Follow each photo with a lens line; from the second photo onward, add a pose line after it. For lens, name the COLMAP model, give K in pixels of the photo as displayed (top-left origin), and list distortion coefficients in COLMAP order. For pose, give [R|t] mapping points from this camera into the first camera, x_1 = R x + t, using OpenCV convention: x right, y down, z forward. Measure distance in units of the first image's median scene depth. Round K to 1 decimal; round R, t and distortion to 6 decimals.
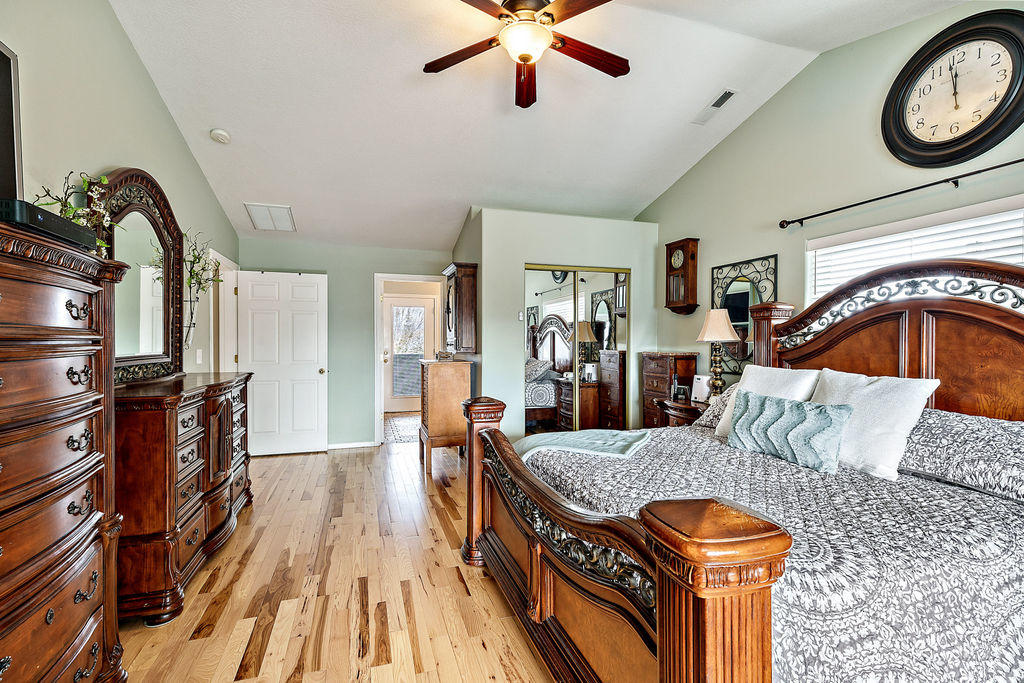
lens RADIAL K [[465.5, 0, 515.7], [0, 465.5, 340.1], [0, 0, 1]] dist [0.002021, 0.000187]
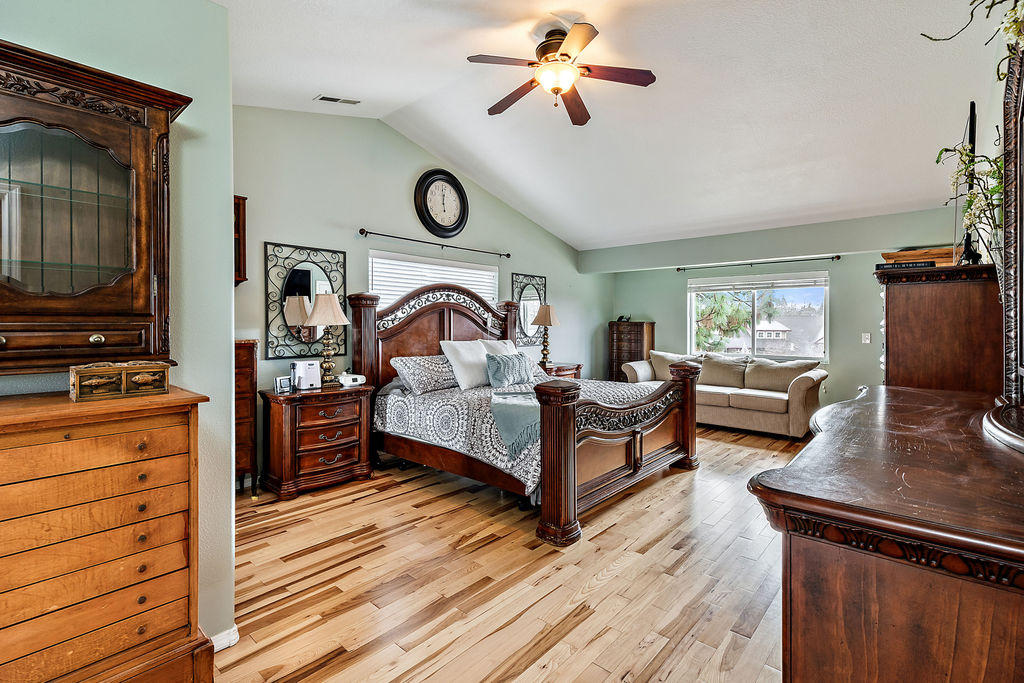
lens RADIAL K [[465.5, 0, 515.8], [0, 465.5, 332.8], [0, 0, 1]] dist [0.002021, 0.000187]
pose [[-0.496061, -0.013784, 0.868178, -0.852597], [0.001945, 0.999854, 0.016986, 0.004247], [-0.868286, 0.010115, -0.495961, 1.492637]]
